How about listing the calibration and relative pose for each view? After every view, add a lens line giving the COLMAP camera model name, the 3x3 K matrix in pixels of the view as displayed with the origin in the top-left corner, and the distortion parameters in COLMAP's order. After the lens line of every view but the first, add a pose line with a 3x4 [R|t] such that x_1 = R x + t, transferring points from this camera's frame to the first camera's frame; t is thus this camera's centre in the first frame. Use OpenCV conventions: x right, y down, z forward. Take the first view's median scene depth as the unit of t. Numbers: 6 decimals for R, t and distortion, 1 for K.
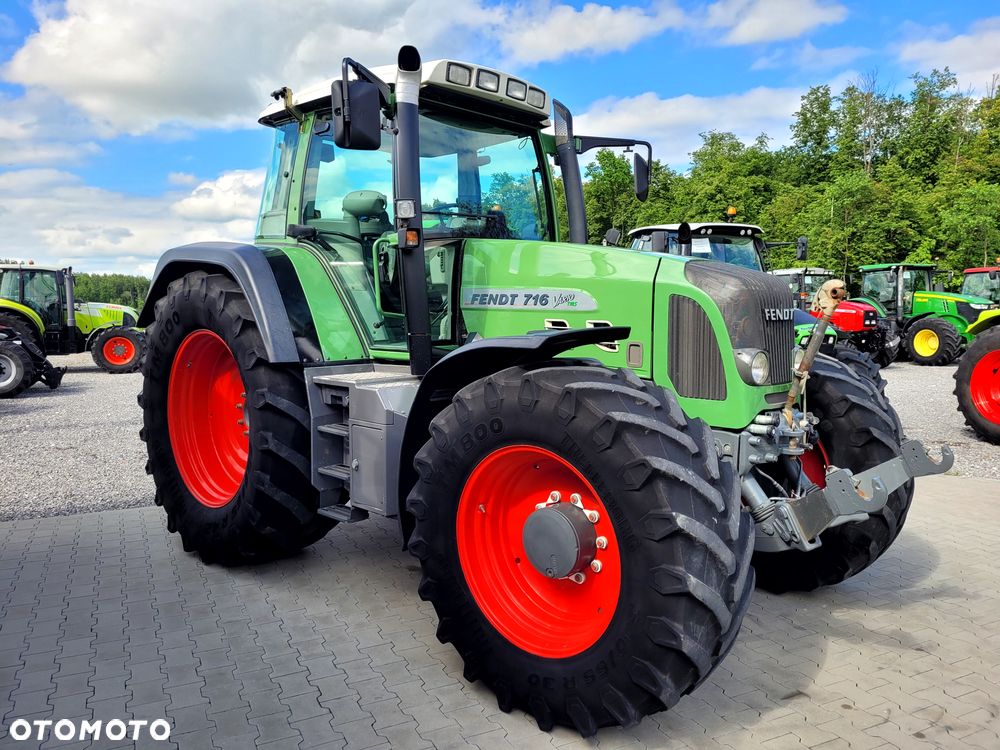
lens RADIAL K [[749.2, 0, 493.5], [0, 749.2, 358.1], [0, 0, 1]] dist [0.046181, -0.037844]
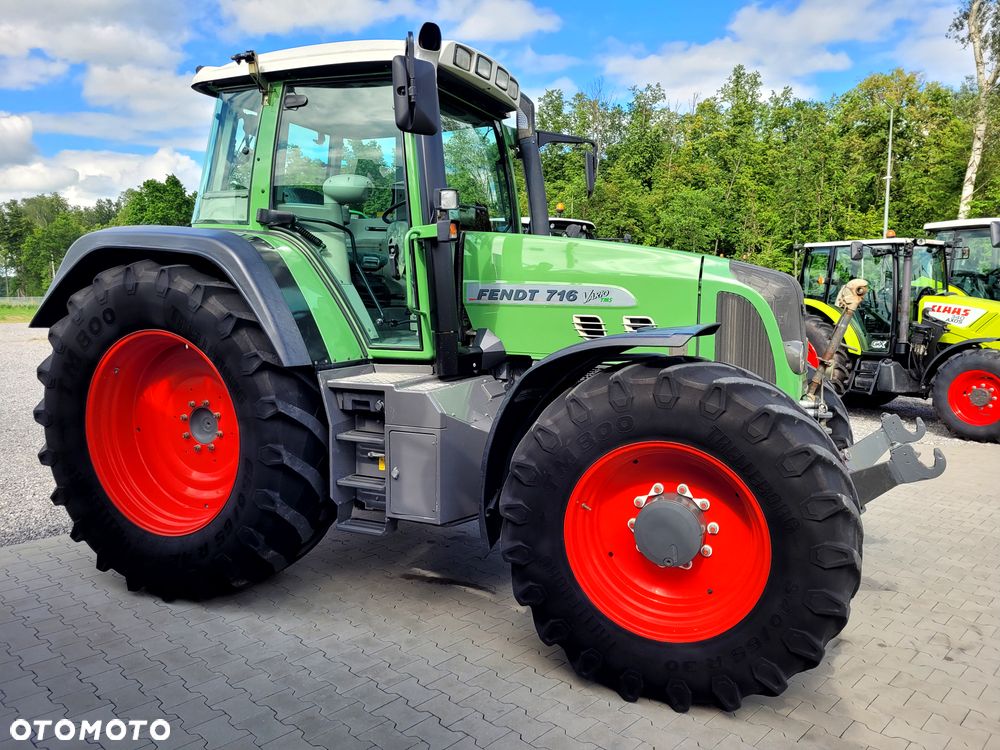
lens RADIAL K [[751.5, 0, 497.6], [0, 751.5, 371.0], [0, 0, 1]] dist [0.034405, -0.010842]
pose [[0.942651, -0.034320, 0.332012, -0.340366], [0.023547, 0.999059, 0.036416, -0.014904], [-0.332949, -0.026510, 0.942572, 0.074313]]
